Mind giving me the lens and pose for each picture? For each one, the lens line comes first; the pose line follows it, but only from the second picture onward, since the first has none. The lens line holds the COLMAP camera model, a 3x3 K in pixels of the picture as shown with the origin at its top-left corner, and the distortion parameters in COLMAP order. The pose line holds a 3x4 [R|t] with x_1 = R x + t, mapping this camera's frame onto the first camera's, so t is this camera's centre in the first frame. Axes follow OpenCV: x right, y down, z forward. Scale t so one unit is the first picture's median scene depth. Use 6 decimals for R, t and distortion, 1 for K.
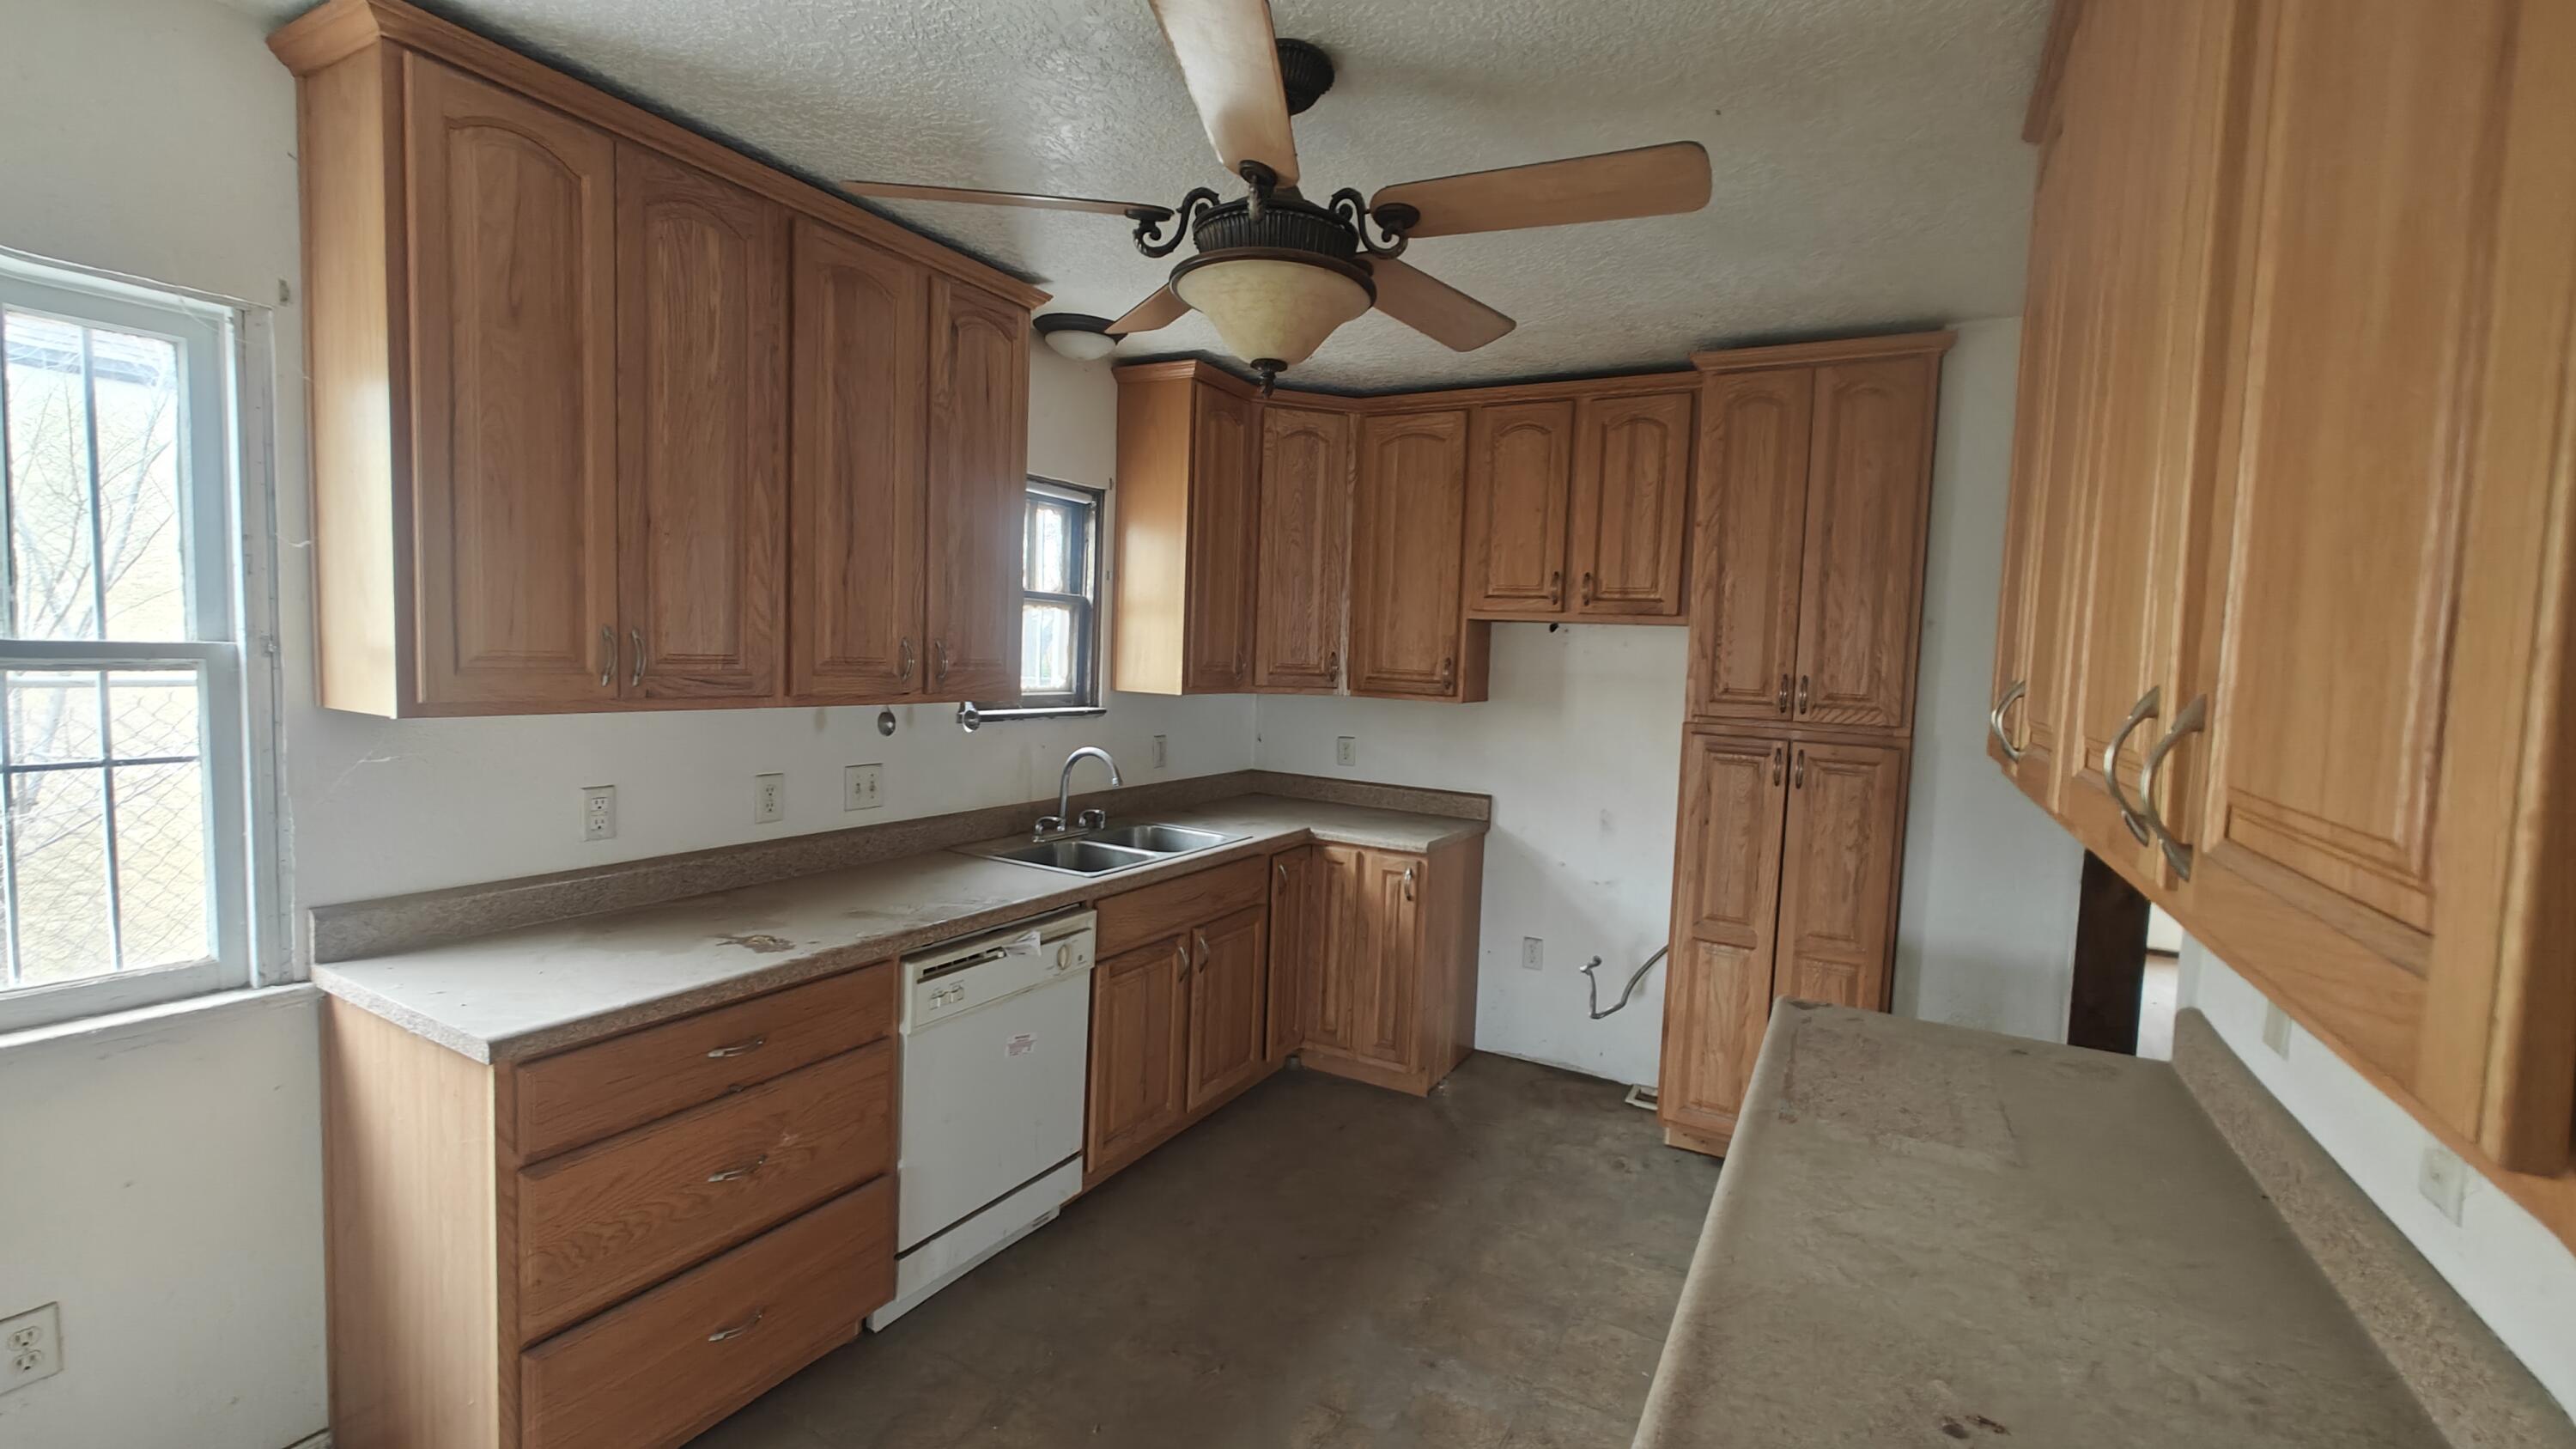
lens RADIAL K [[1079.9, 0, 1281.6], [0, 1079.9, 722.1], [0, 0, 1]] dist [0.001251, 0.000272]
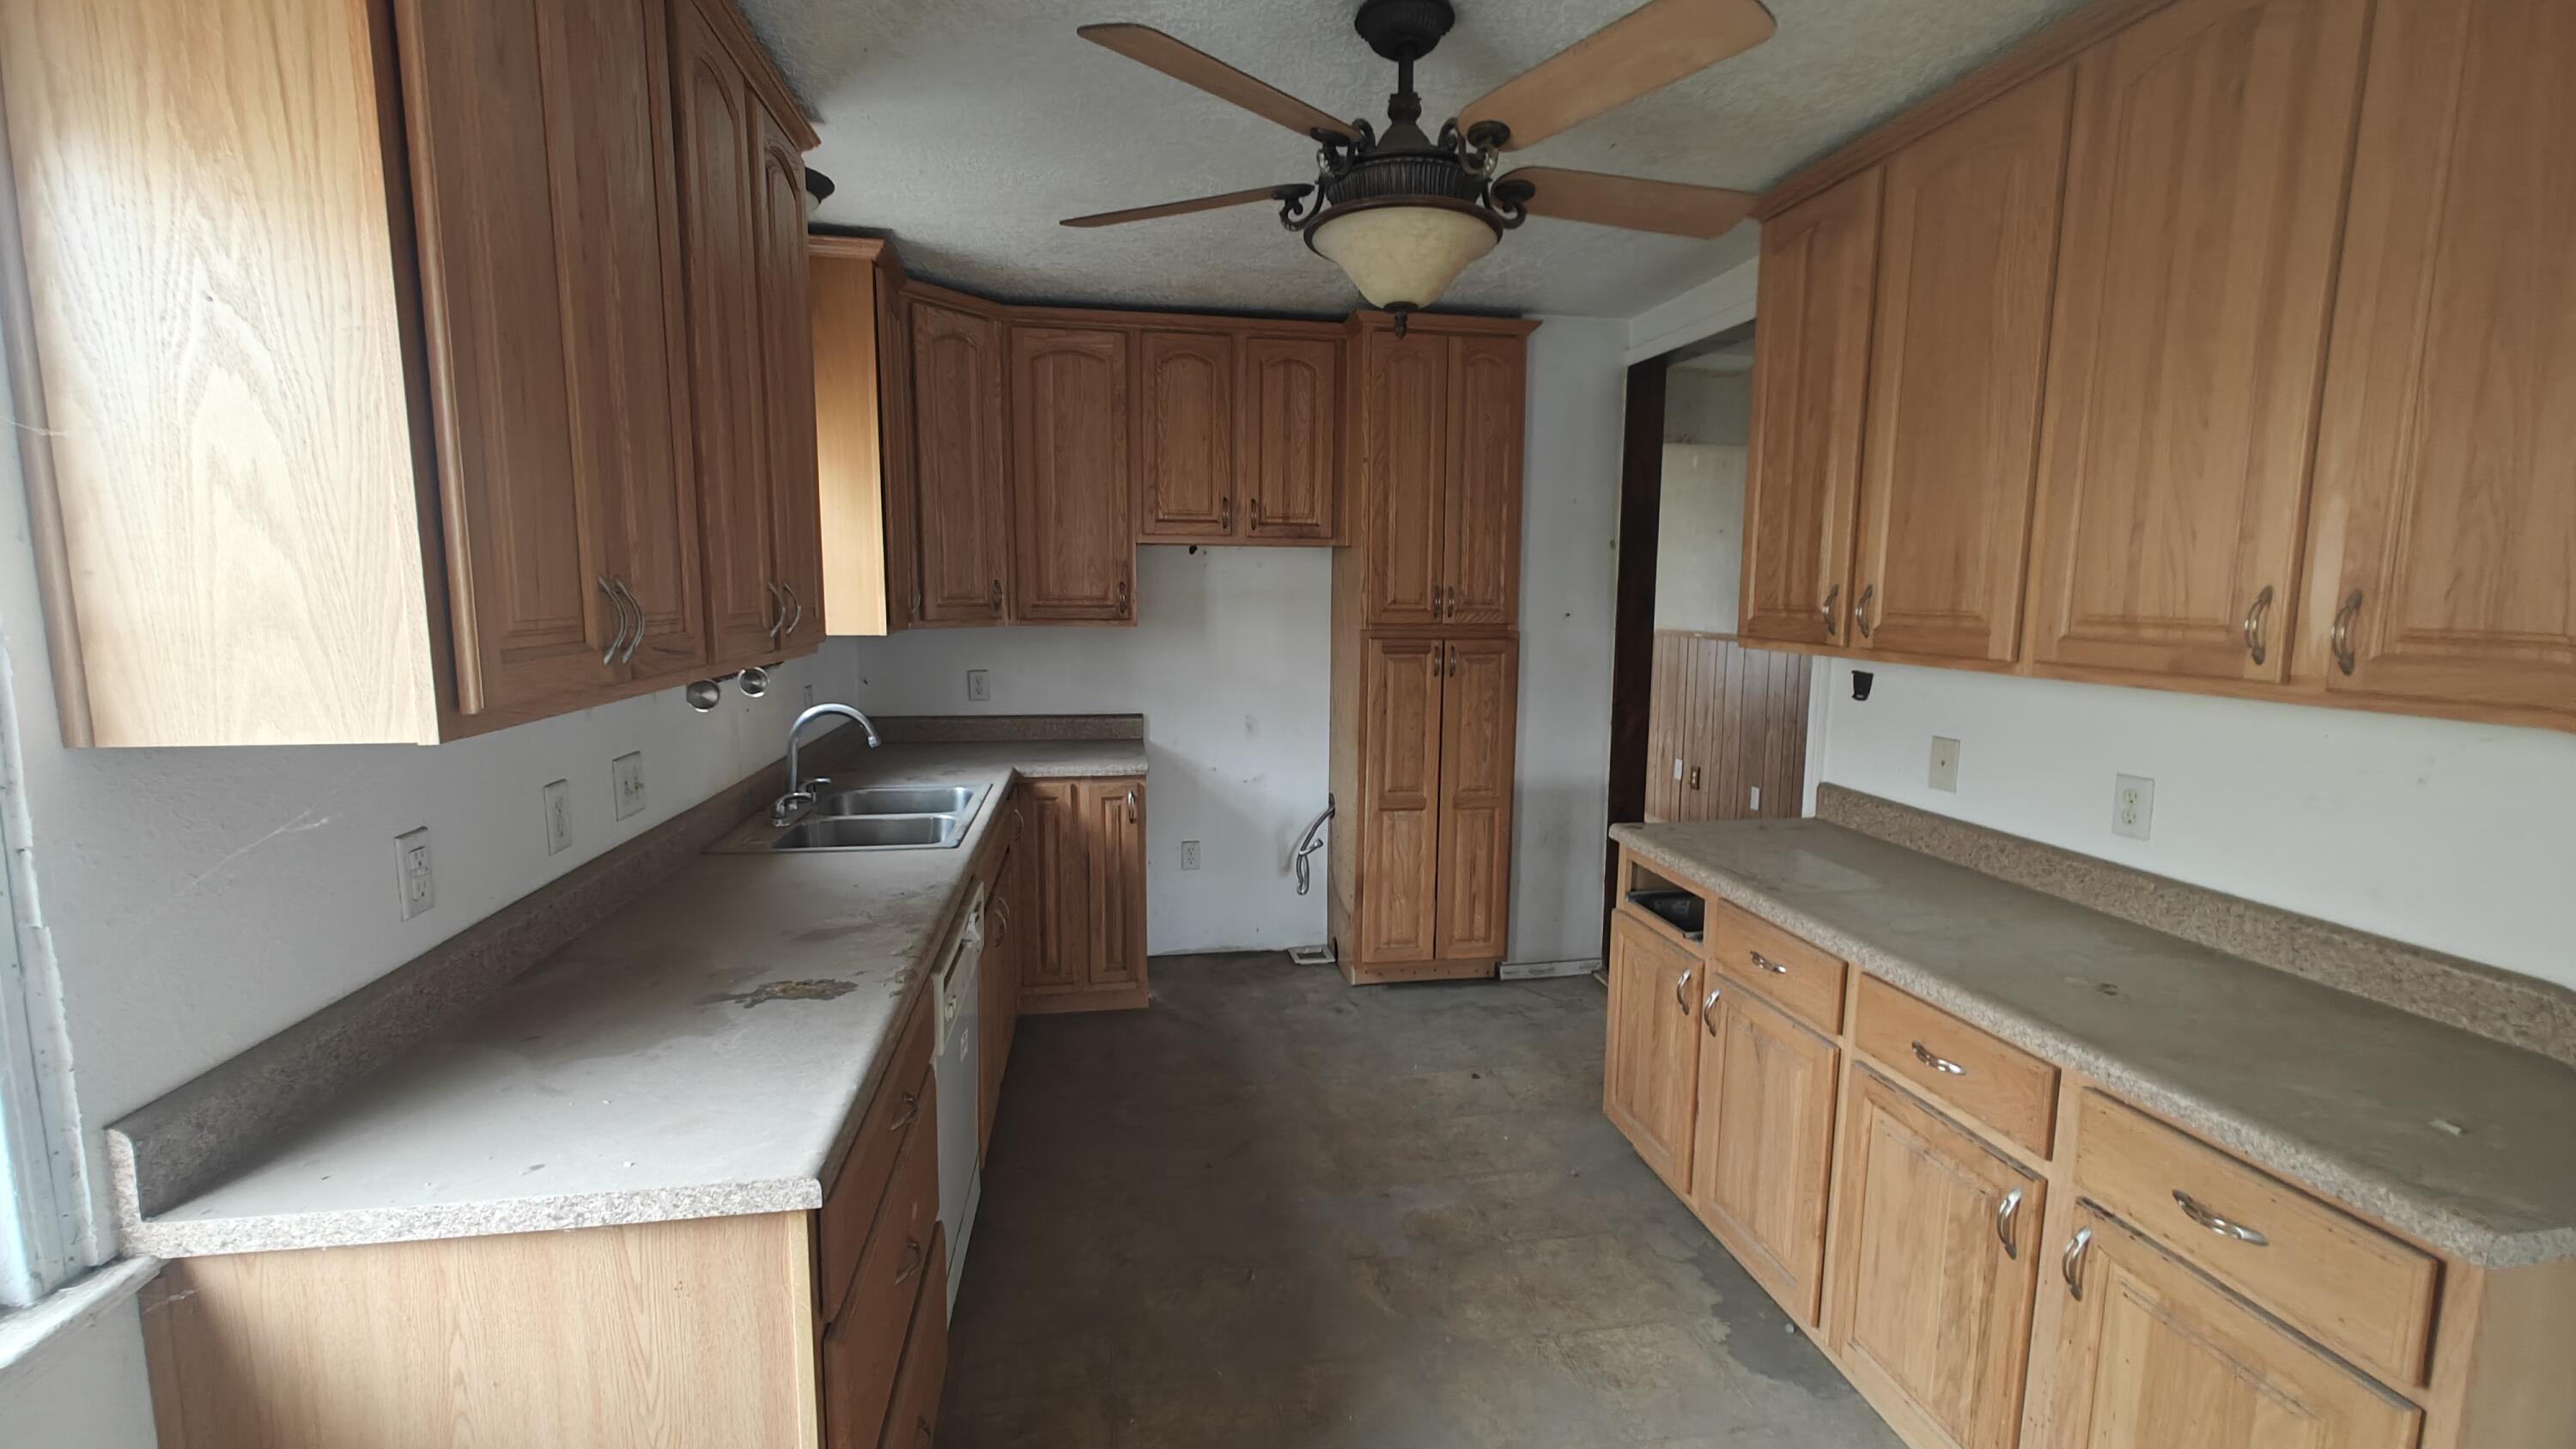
lens RADIAL K [[1085.0, 0, 1284.4], [0, 1085.0, 721.8], [0, 0, 1]] dist [-0.002799, 0.000227]
pose [[0.773538, -0.113803, 0.623448, -0.439540], [0.066897, 0.992912, 0.098242, -0.022361], [-0.630209, -0.034287, 0.775668, 0.132275]]
